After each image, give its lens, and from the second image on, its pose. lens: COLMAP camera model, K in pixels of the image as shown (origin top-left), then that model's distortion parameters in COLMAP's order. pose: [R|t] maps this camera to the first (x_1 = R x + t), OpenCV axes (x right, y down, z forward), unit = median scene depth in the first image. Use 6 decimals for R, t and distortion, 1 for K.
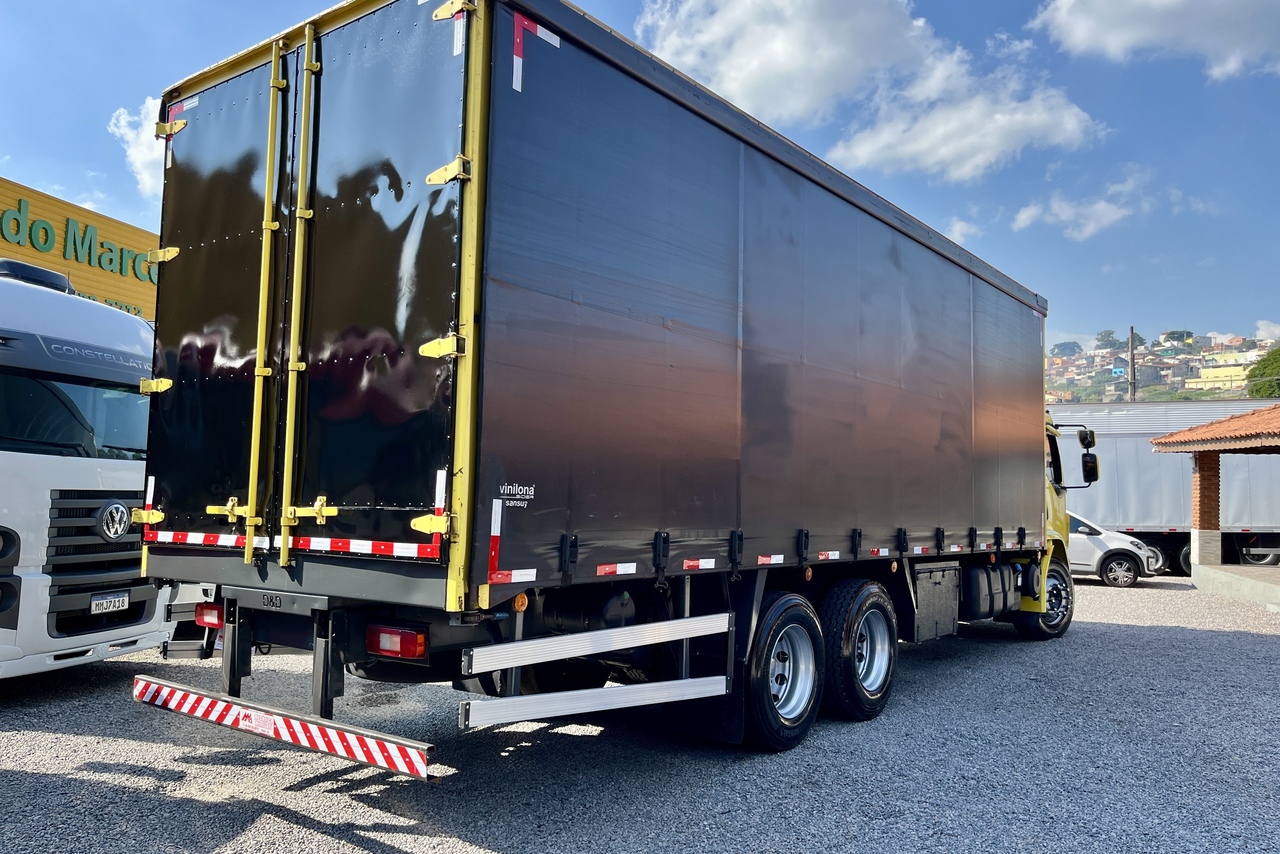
lens RADIAL K [[960.9, 0, 640.0], [0, 960.9, 427.0], [0, 0, 1]] dist [0.036457, -0.002340]
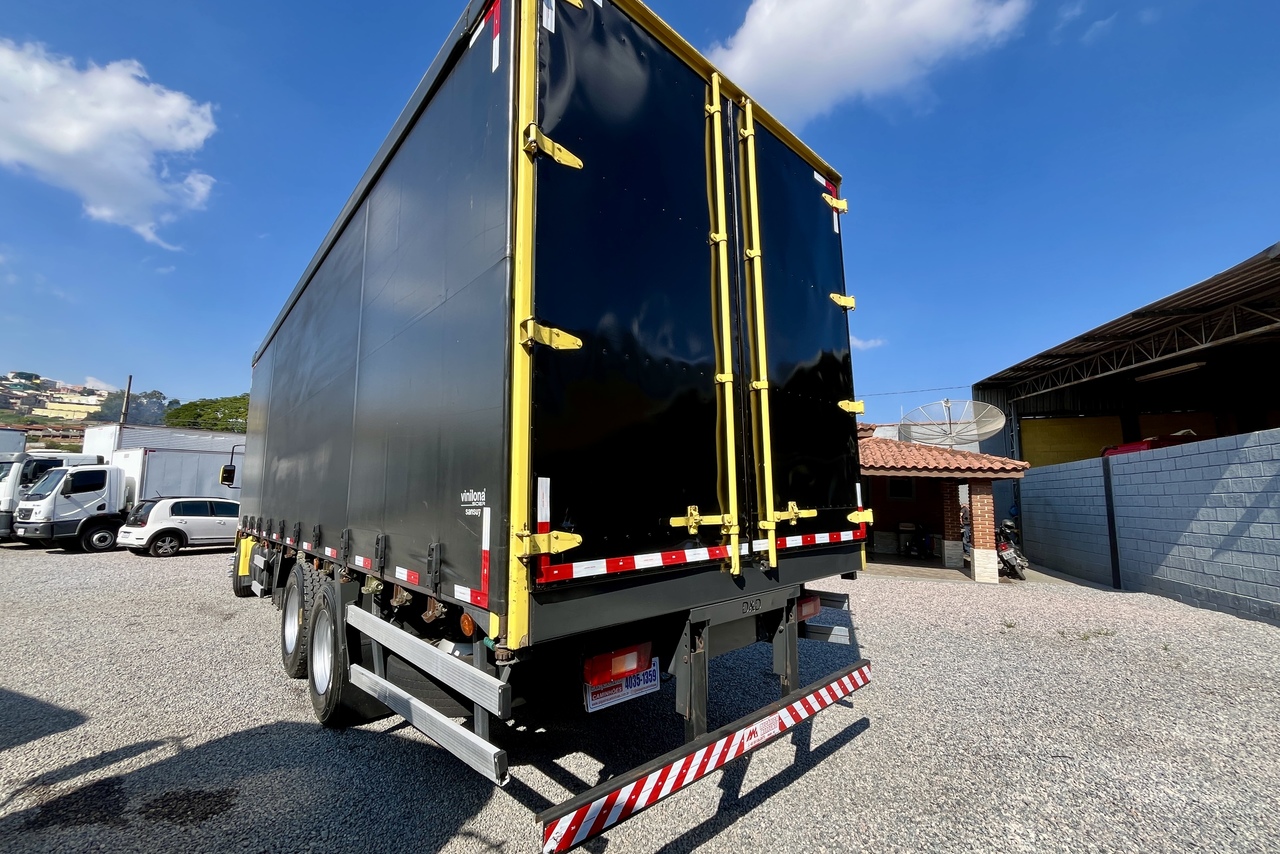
lens RADIAL K [[515.1, 0, 640.0], [0, 515.1, 427.0], [0, 0, 1]] dist [0.001448, -0.000034]
pose [[0.178482, 0.117671, 0.976882, -0.946690], [-0.065509, 0.992041, -0.107528, 0.057630], [-0.981760, -0.044803, 0.184770, 1.011697]]
